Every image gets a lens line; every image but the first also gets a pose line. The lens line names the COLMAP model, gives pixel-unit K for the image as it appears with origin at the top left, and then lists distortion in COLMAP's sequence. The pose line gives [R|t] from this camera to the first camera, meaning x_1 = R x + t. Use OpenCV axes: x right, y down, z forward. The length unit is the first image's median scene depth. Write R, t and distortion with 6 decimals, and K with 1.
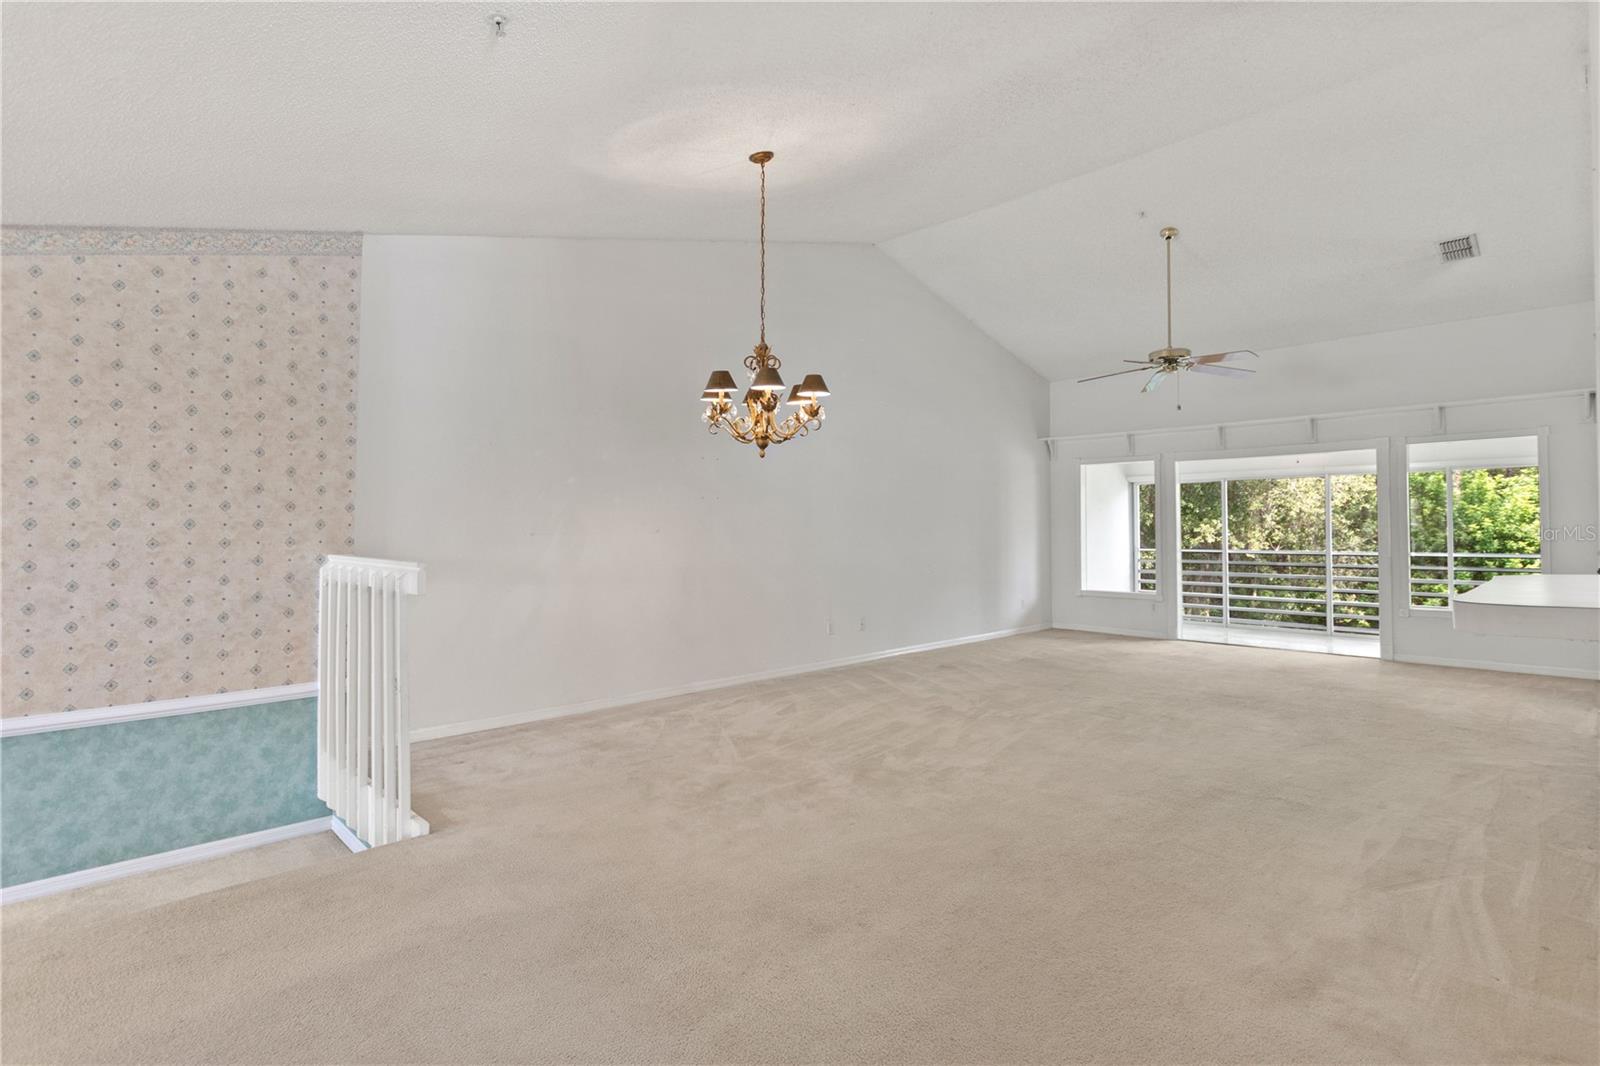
lens RADIAL K [[783.3, 0, 800.0], [0, 783.3, 533.0], [0, 0, 1]] dist [0.046405, 0.000126]
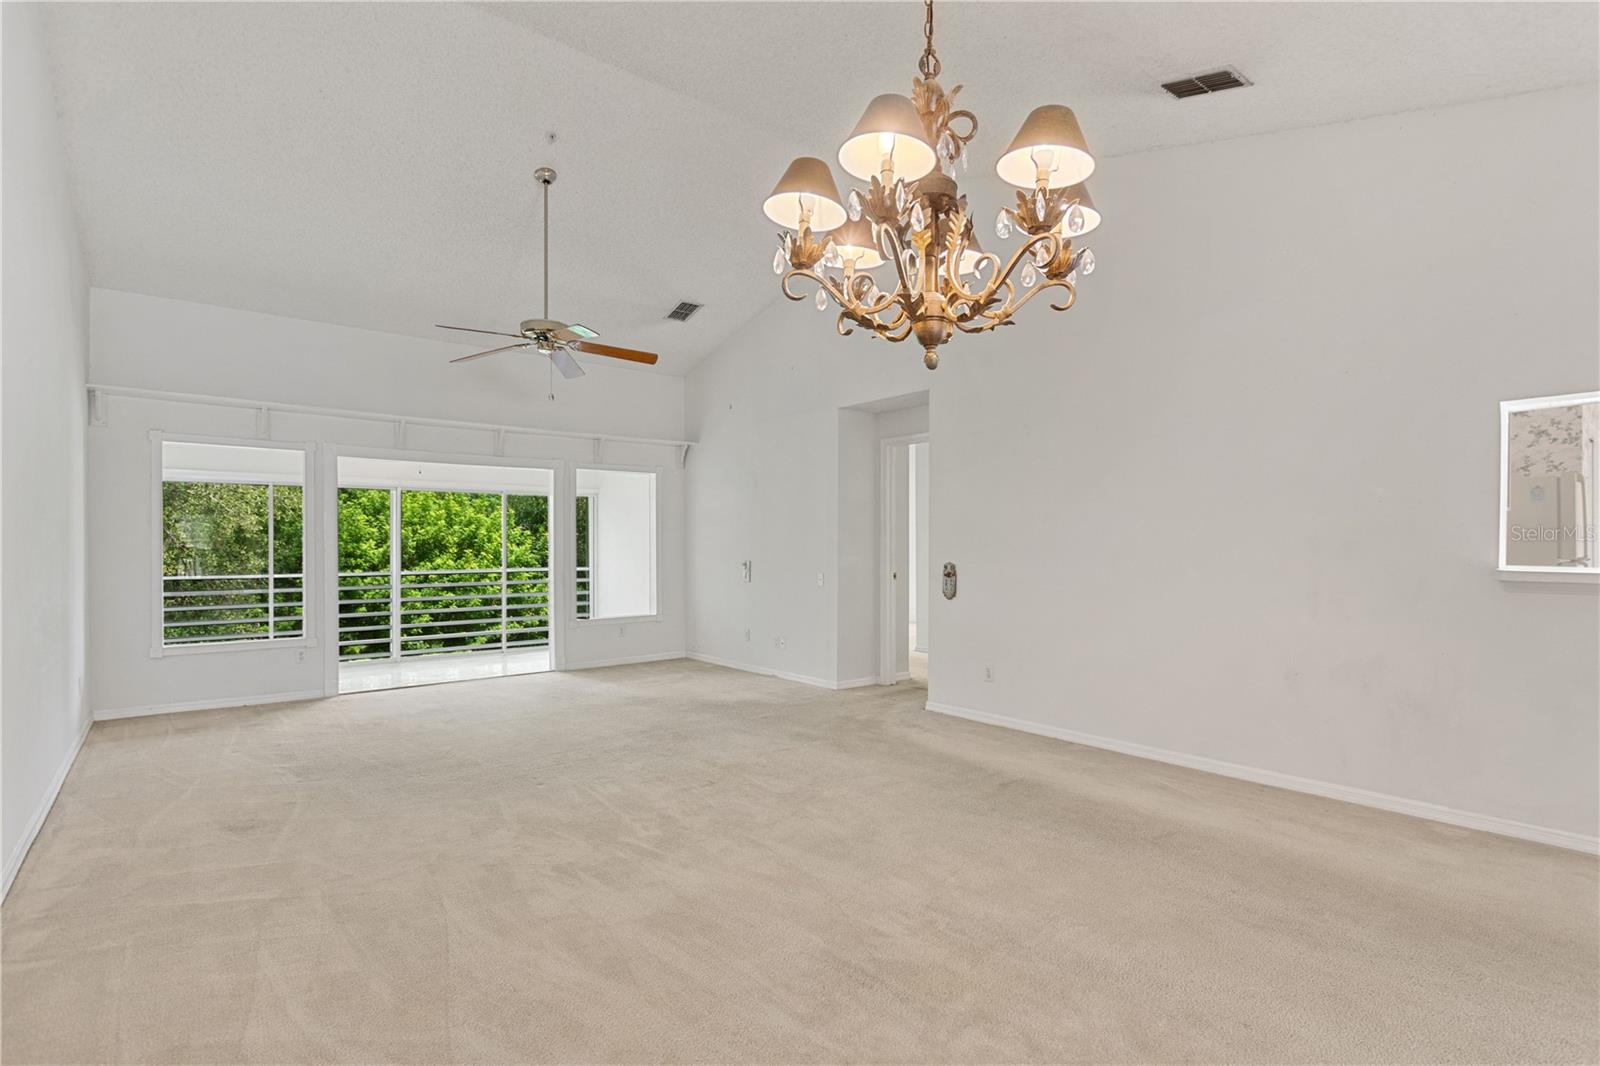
lens RADIAL K [[783.3, 0, 800.0], [0, 783.3, 533.0], [0, 0, 1]] dist [0.046405, 0.000126]
pose [[0.096423, 0.013571, 0.995248, -0.248933], [0.011702, 0.999822, -0.014768, -0.002048], [-0.995272, 0.013070, 0.096247, 0.547912]]
